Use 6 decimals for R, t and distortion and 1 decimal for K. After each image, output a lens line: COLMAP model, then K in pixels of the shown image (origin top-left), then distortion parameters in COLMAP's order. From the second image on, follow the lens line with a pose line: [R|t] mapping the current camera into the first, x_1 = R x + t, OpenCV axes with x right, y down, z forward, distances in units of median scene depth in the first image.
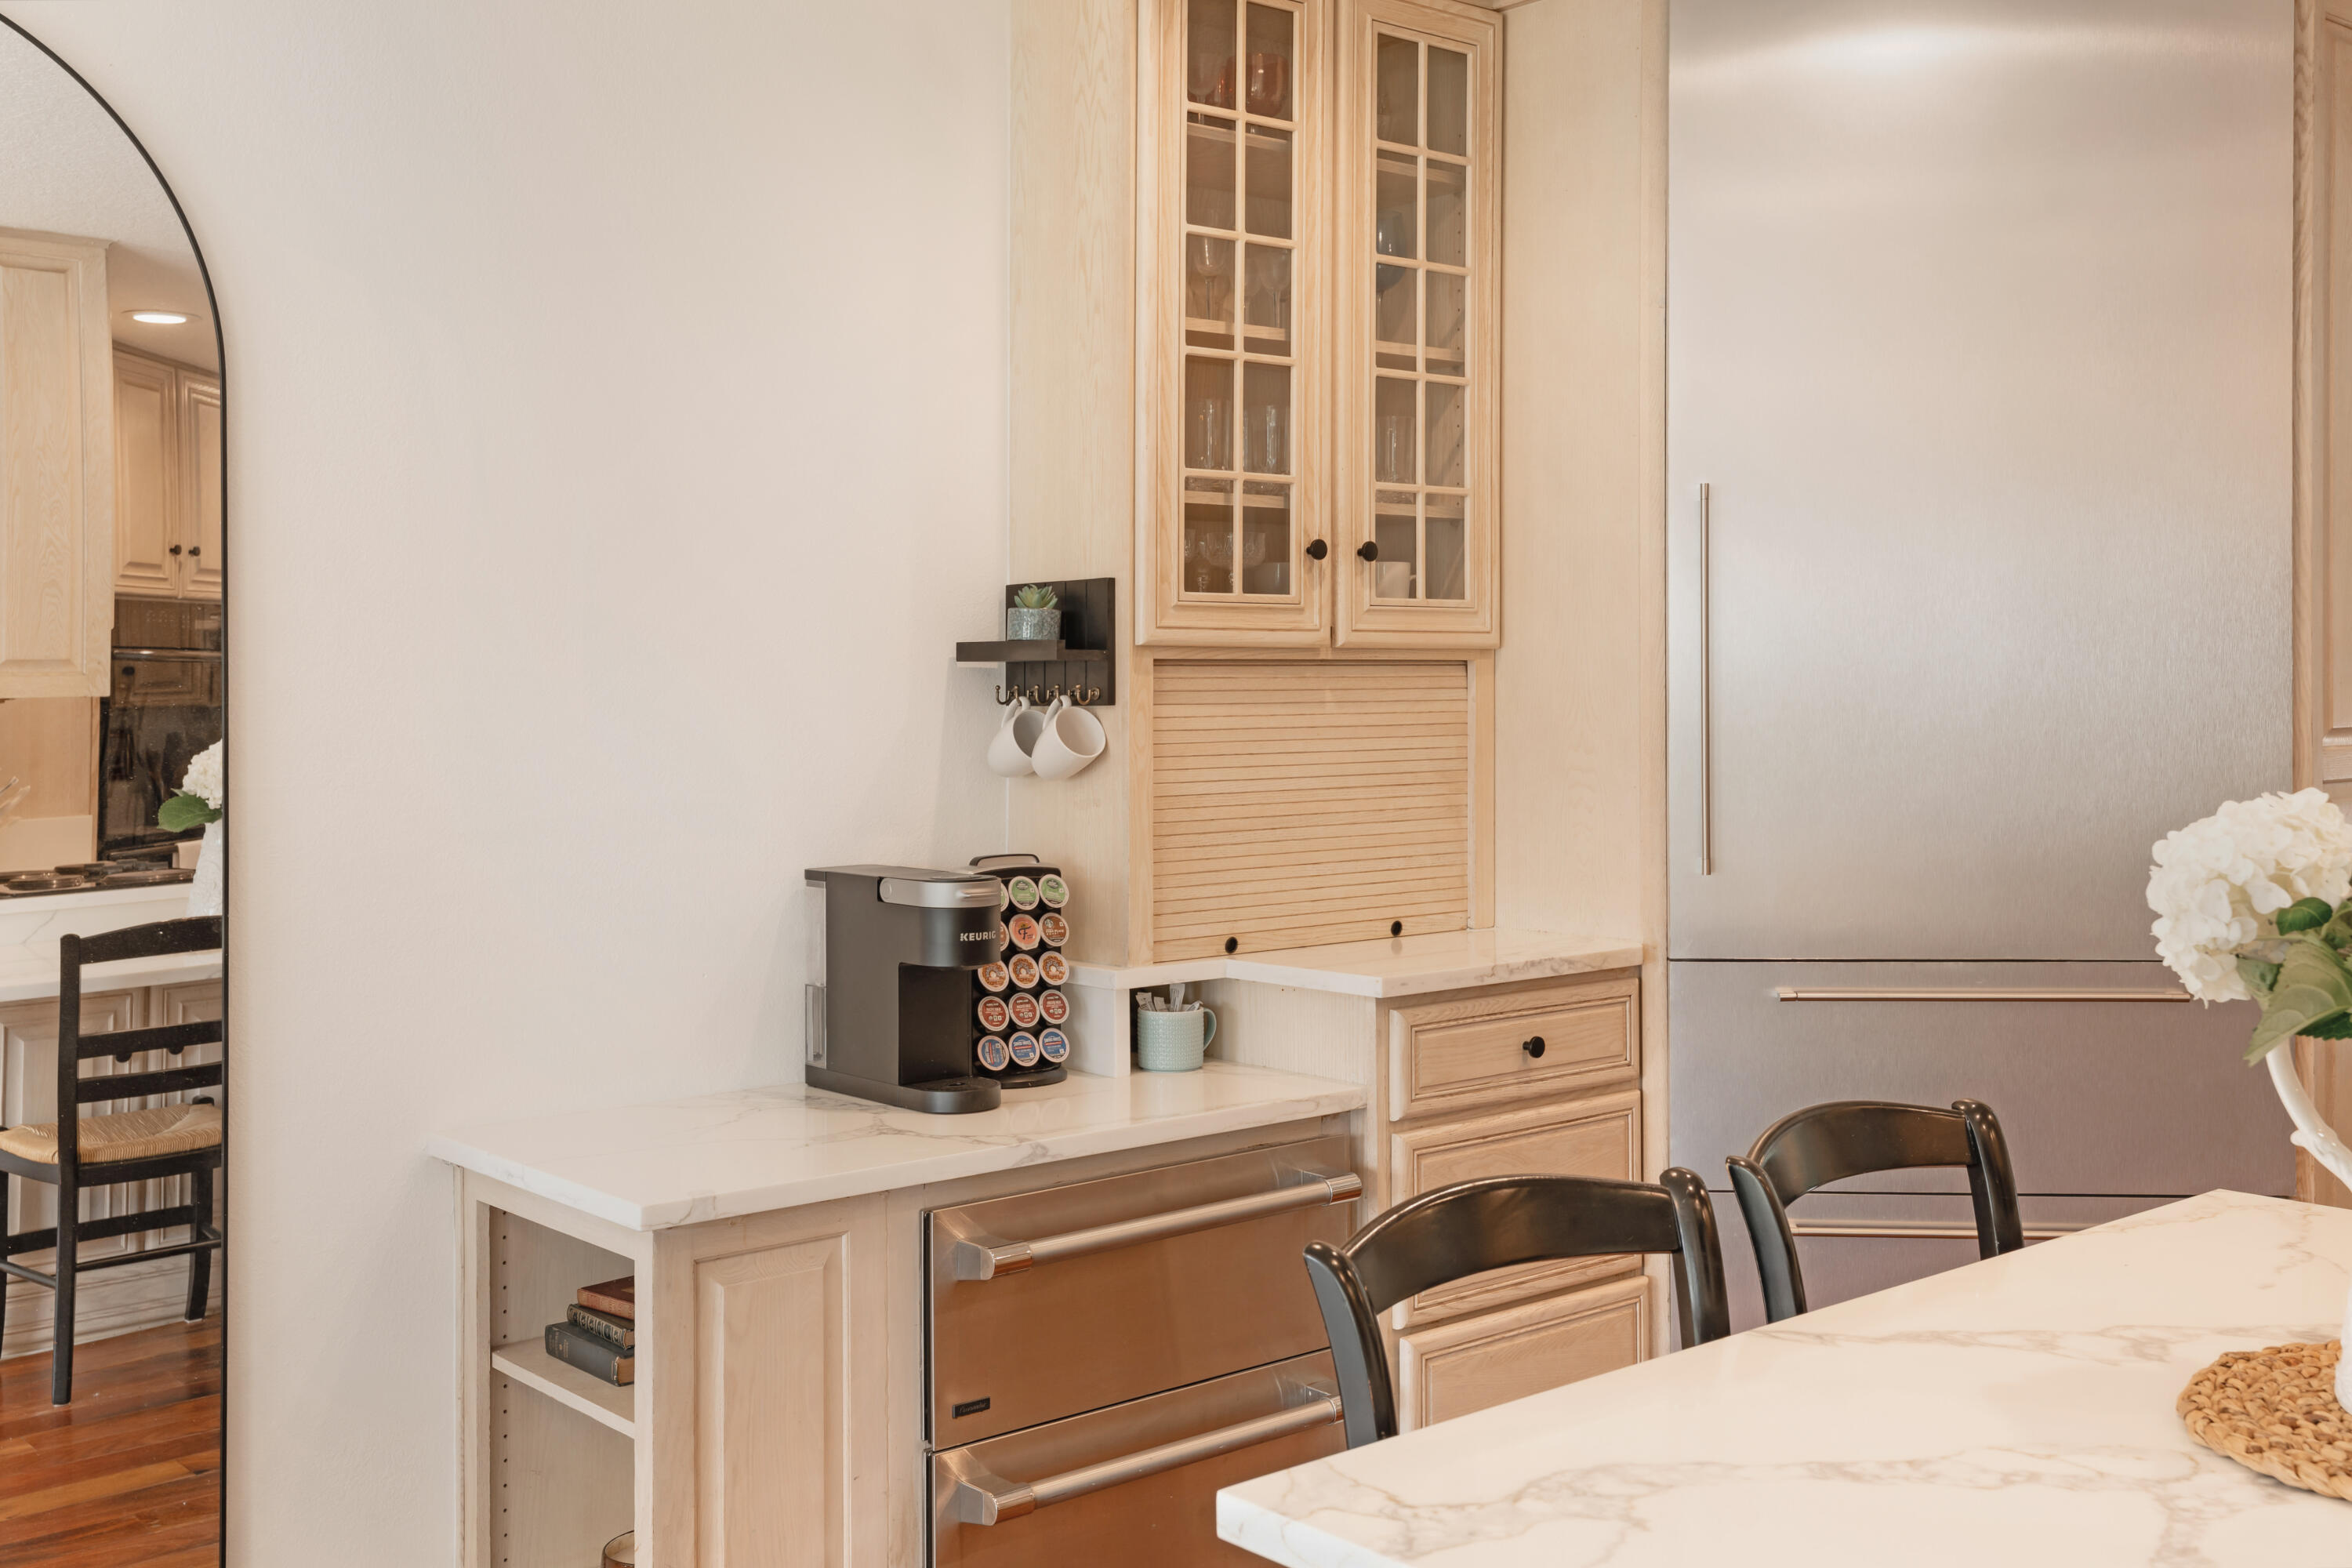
lens RADIAL K [[2378.8, 0, 1175.6], [0, 2378.8, 764.3], [0, 0, 1]] dist [0.013729, 0.000000]
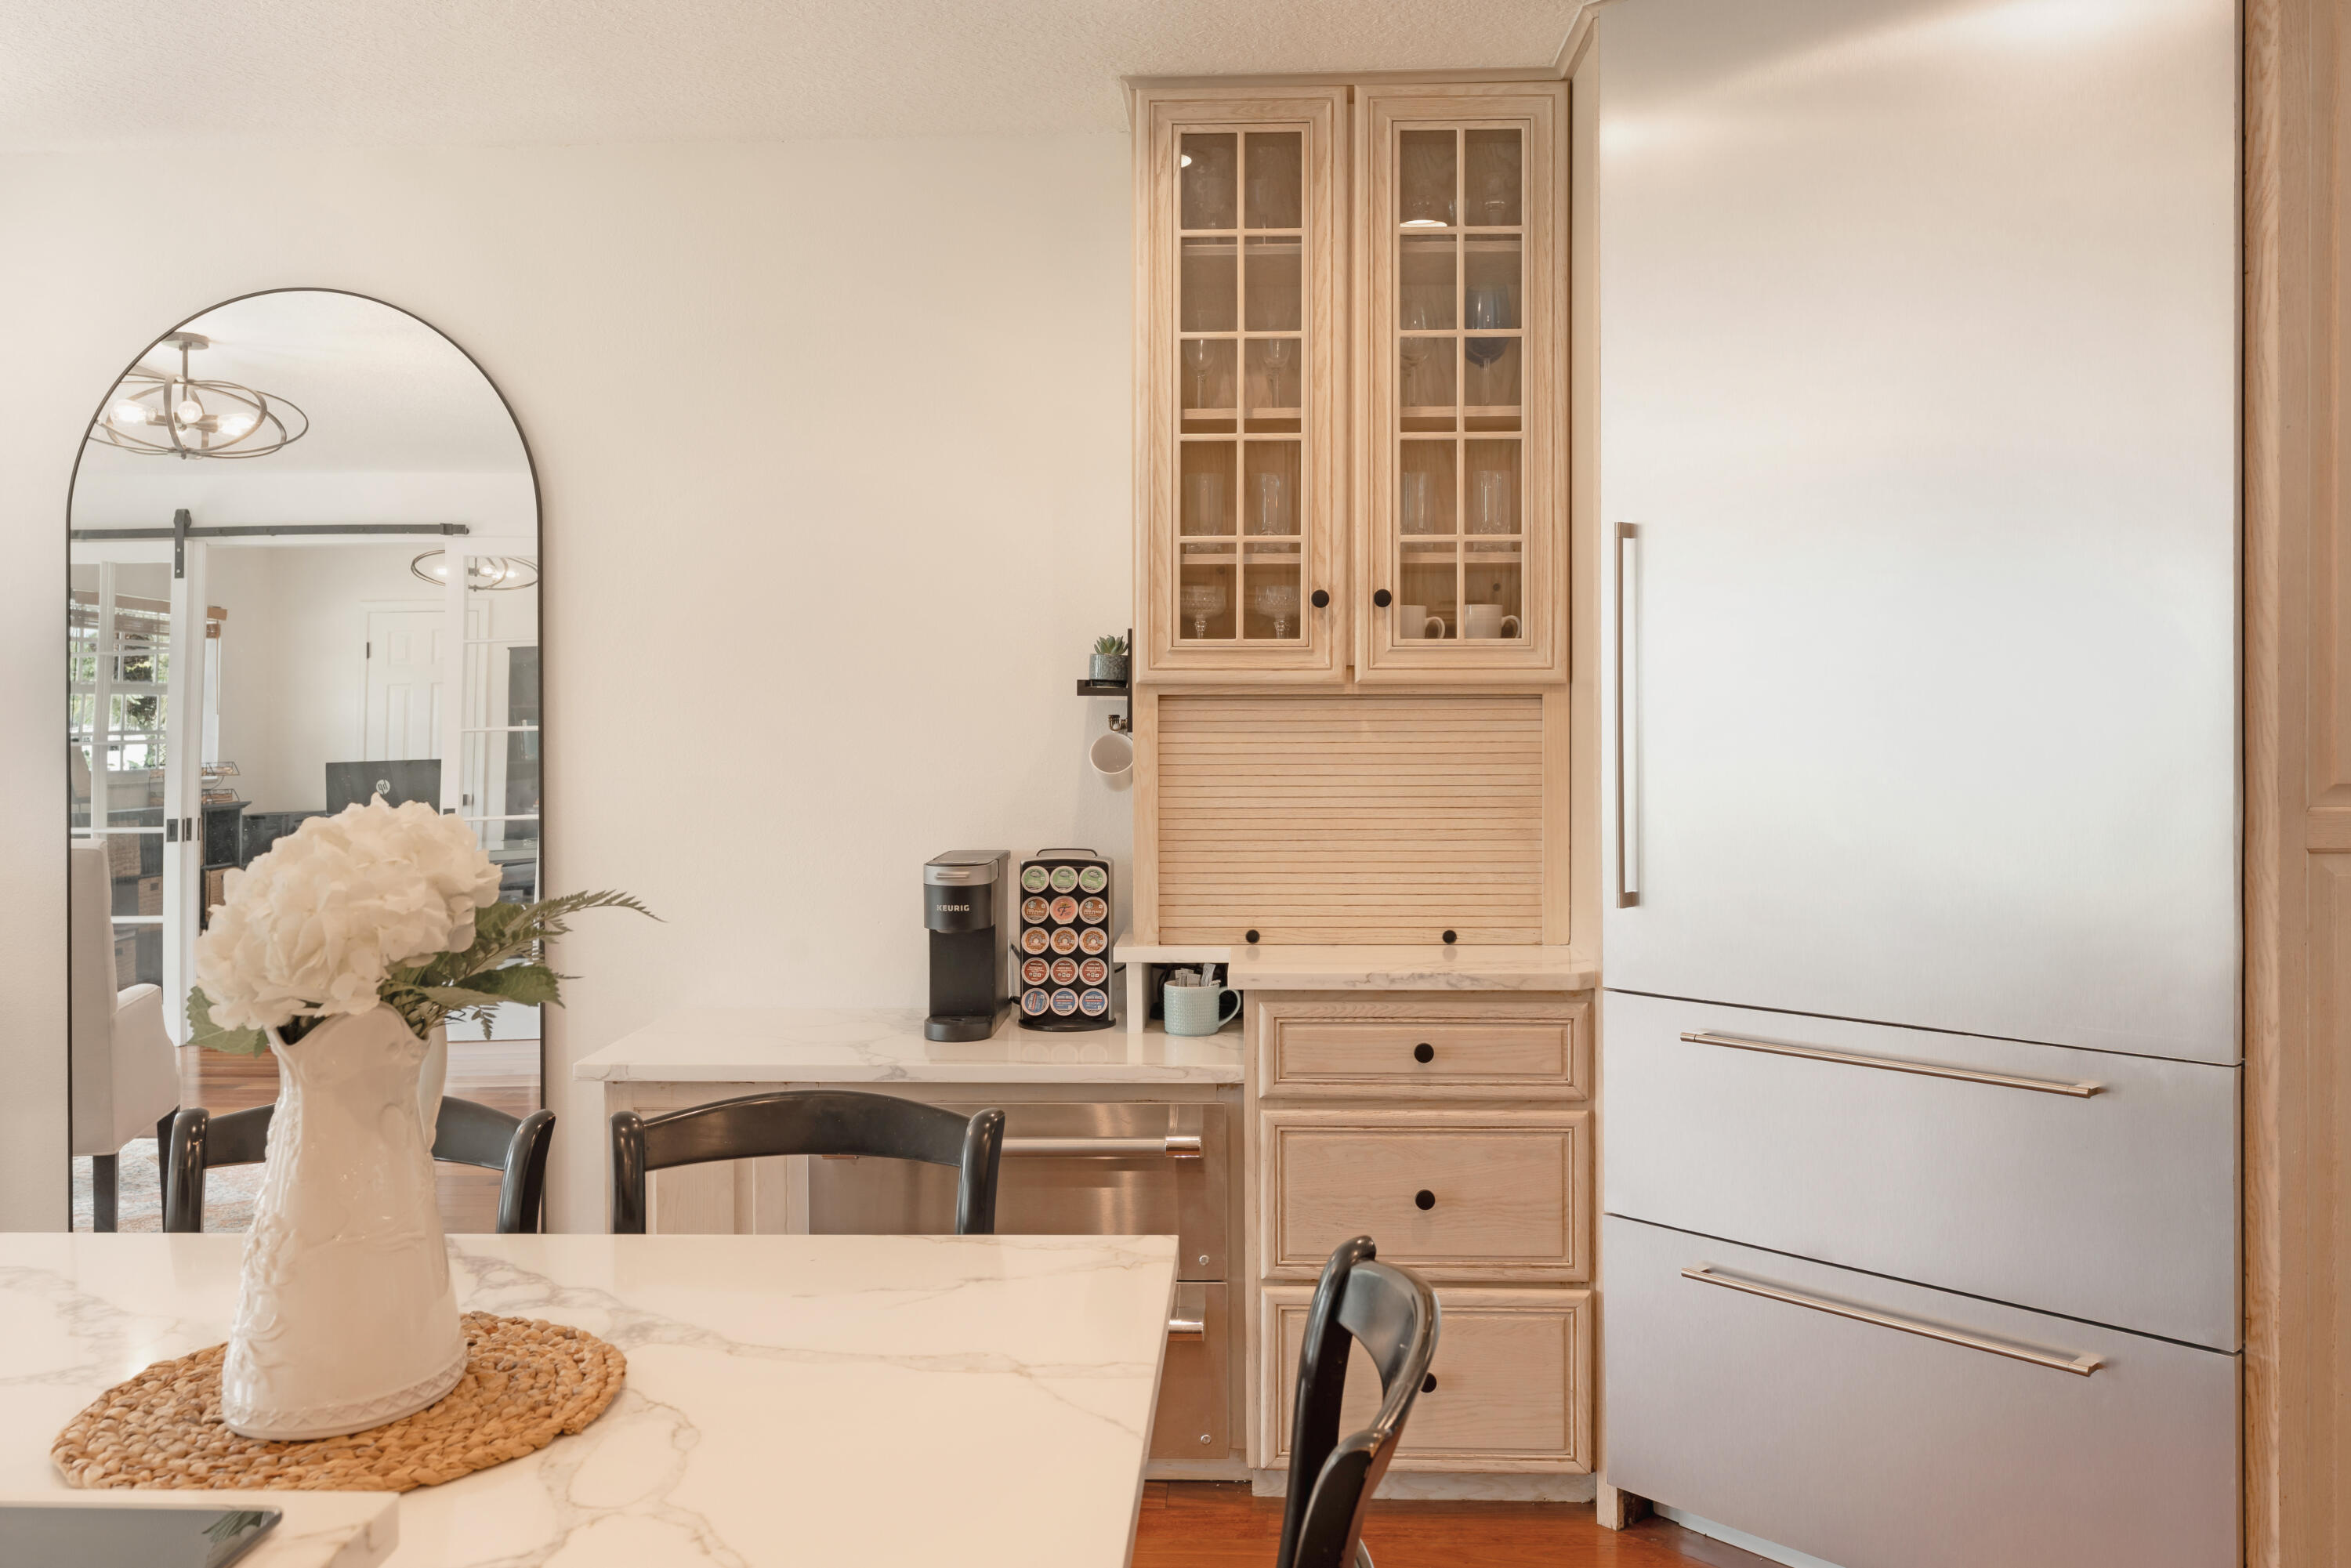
lens RADIAL K [[1954.1, 0, 1175.6], [0, 1954.1, 798.7], [0, 0, 1]] dist [-0.003817, -0.000421]
pose [[0.734775, 0.038869, -0.677196, 0.651191], [-0.025280, 0.999232, 0.029923, -0.020445], [0.677839, -0.004867, 0.735194, 0.261615]]
